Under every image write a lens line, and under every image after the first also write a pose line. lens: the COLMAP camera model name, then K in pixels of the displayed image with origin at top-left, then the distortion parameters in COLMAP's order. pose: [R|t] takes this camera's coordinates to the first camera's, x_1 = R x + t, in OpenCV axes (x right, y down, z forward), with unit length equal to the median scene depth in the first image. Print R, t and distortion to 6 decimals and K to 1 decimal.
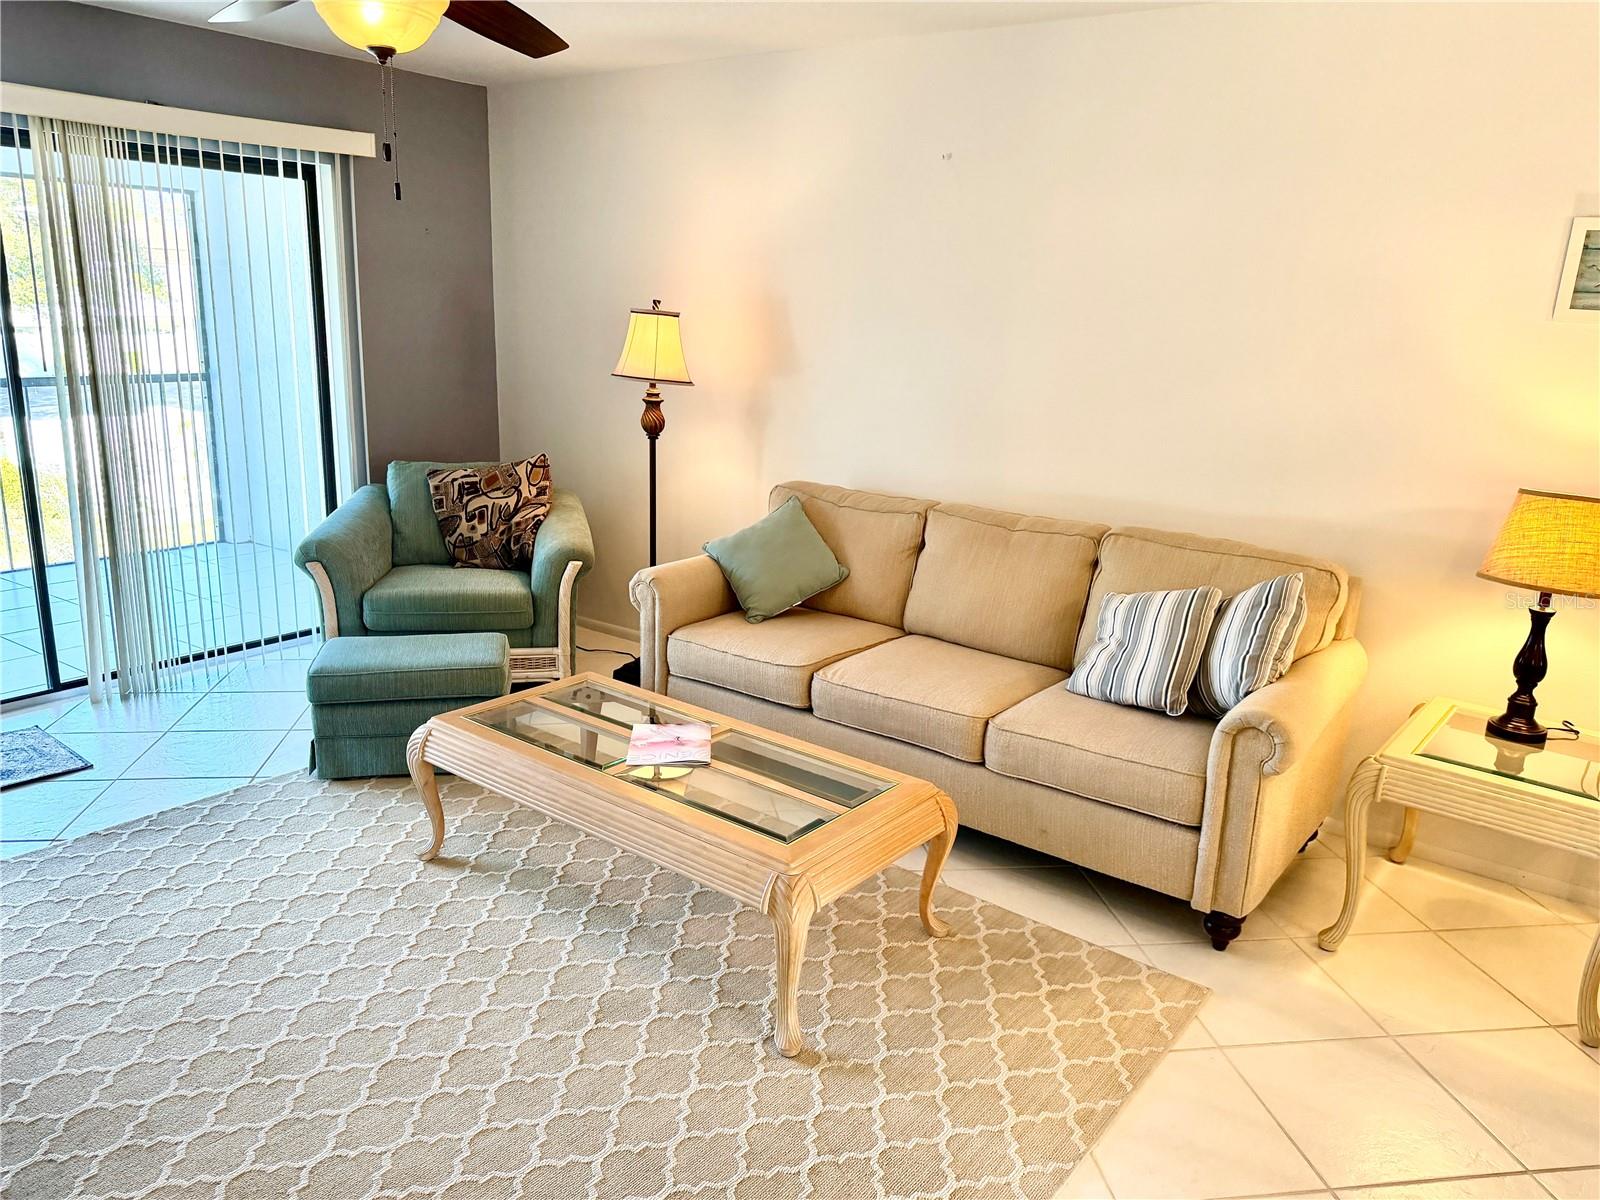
lens RADIAL K [[1137.7, 0, 800.0], [0, 1137.7, 600.0], [0, 0, 1]] dist [0.006112, -0.005437]
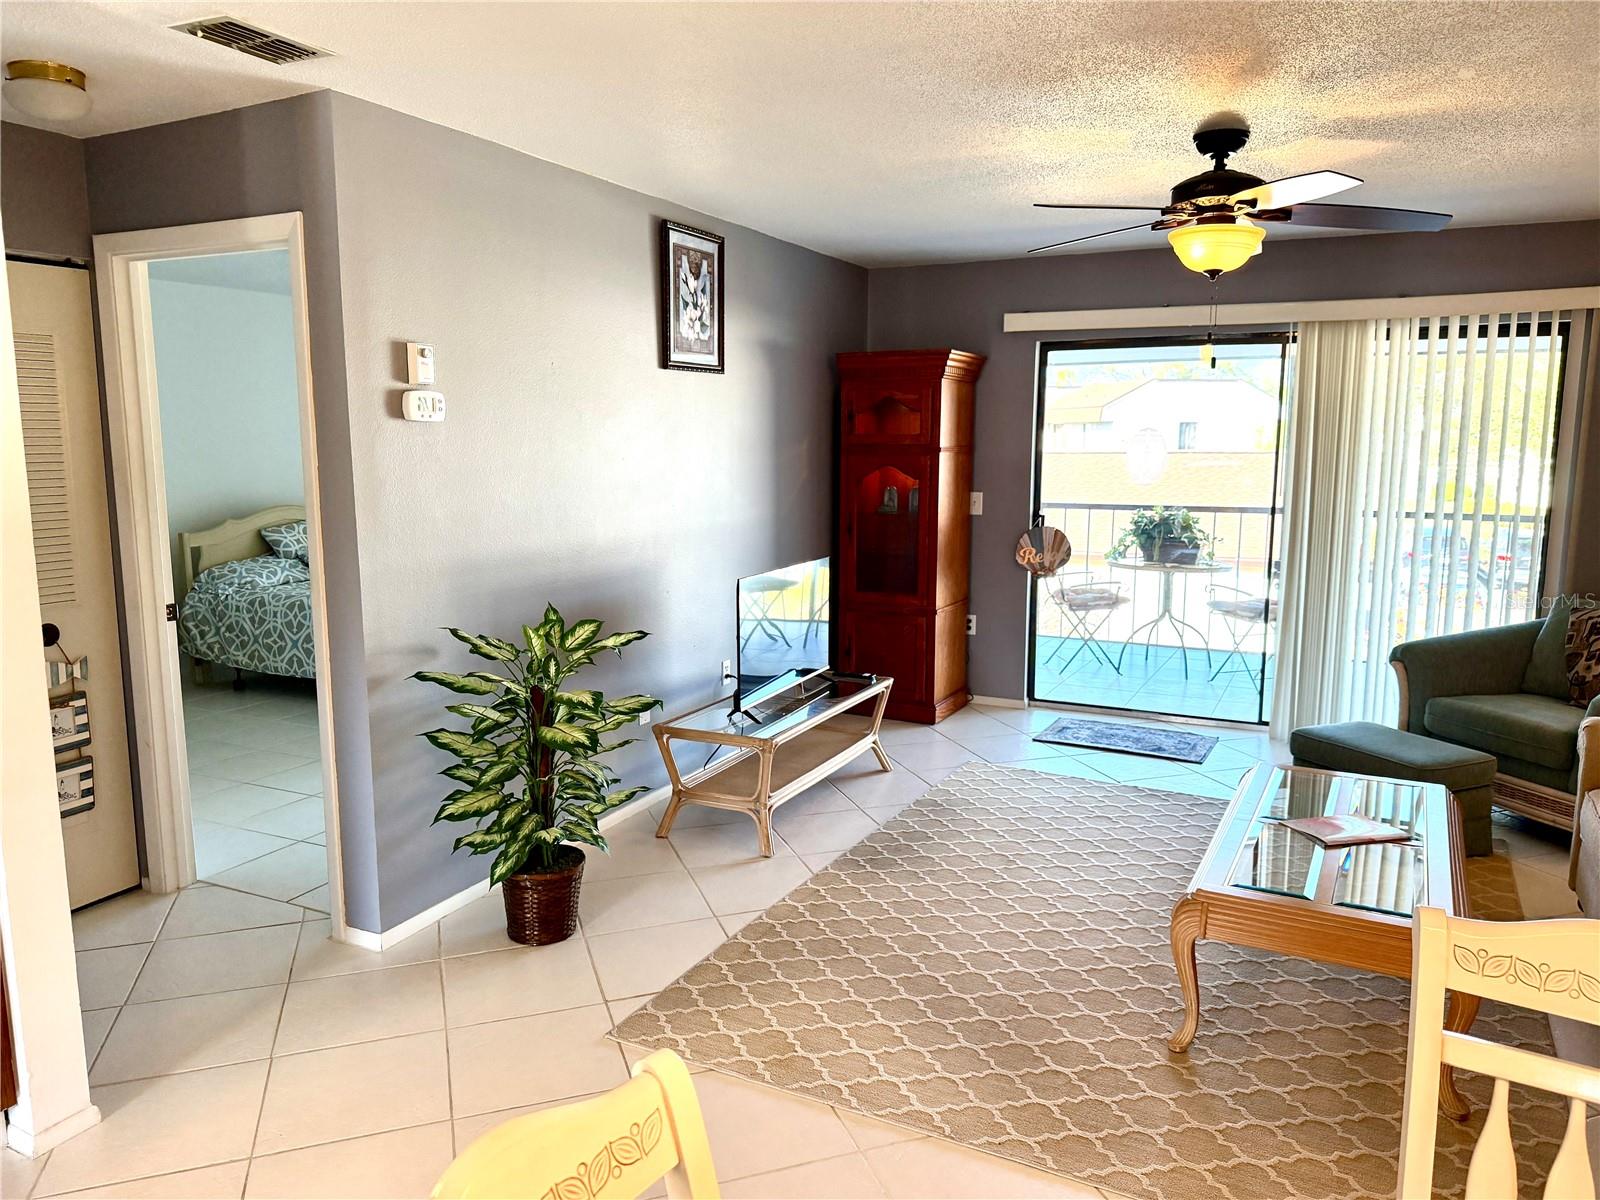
lens RADIAL K [[1137.7, 0, 800.0], [0, 1137.7, 600.0], [0, 0, 1]] dist [0.006112, -0.005437]
pose [[0.180181, 0.111215, -0.977326, 0.593042], [-0.244918, 0.967367, 0.064928, -0.019445], [0.952654, 0.227666, 0.201540, 0.165624]]
